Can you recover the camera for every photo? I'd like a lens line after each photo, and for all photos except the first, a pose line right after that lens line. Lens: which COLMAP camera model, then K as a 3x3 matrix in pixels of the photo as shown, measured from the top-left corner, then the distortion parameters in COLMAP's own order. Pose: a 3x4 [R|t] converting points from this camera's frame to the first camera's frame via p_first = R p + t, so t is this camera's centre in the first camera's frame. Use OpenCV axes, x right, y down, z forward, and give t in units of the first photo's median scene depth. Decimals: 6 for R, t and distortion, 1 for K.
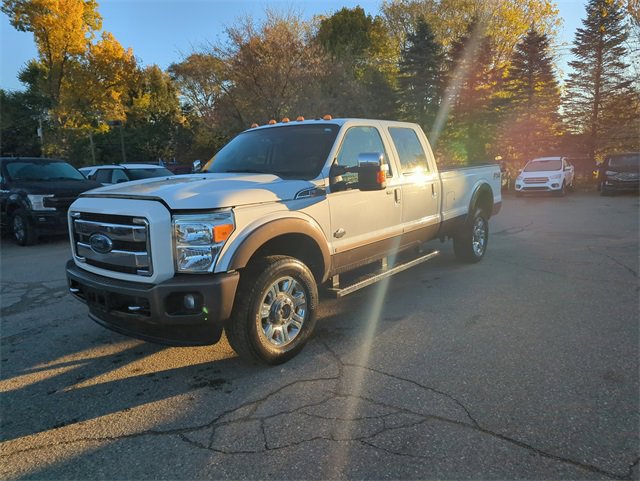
lens RADIAL K [[430.4, 0, 320.0], [0, 430.4, 240.5], [0, 0, 1]] dist [0.073087, -0.060055]
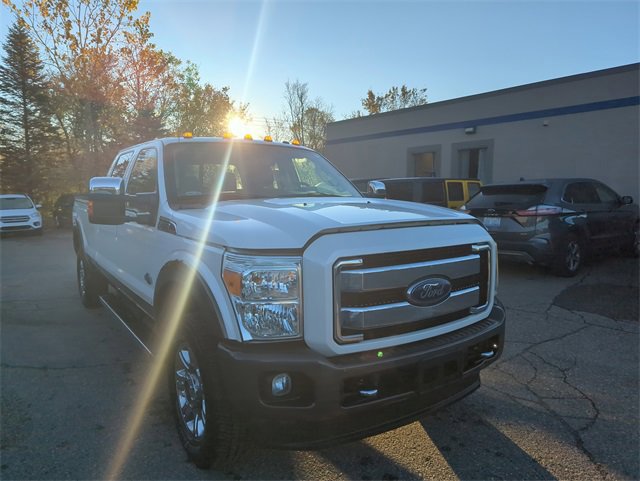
lens RADIAL K [[432.9, 0, 320.1], [0, 432.9, 230.1], [0, 0, 1]] dist [0.007320, 0.002952]
pose [[0.348703, -0.057144, 0.935490, -0.237732], [0.161126, 0.986934, 0.000227, -0.023395], [-0.923279, 0.150653, 0.353354, 0.177334]]
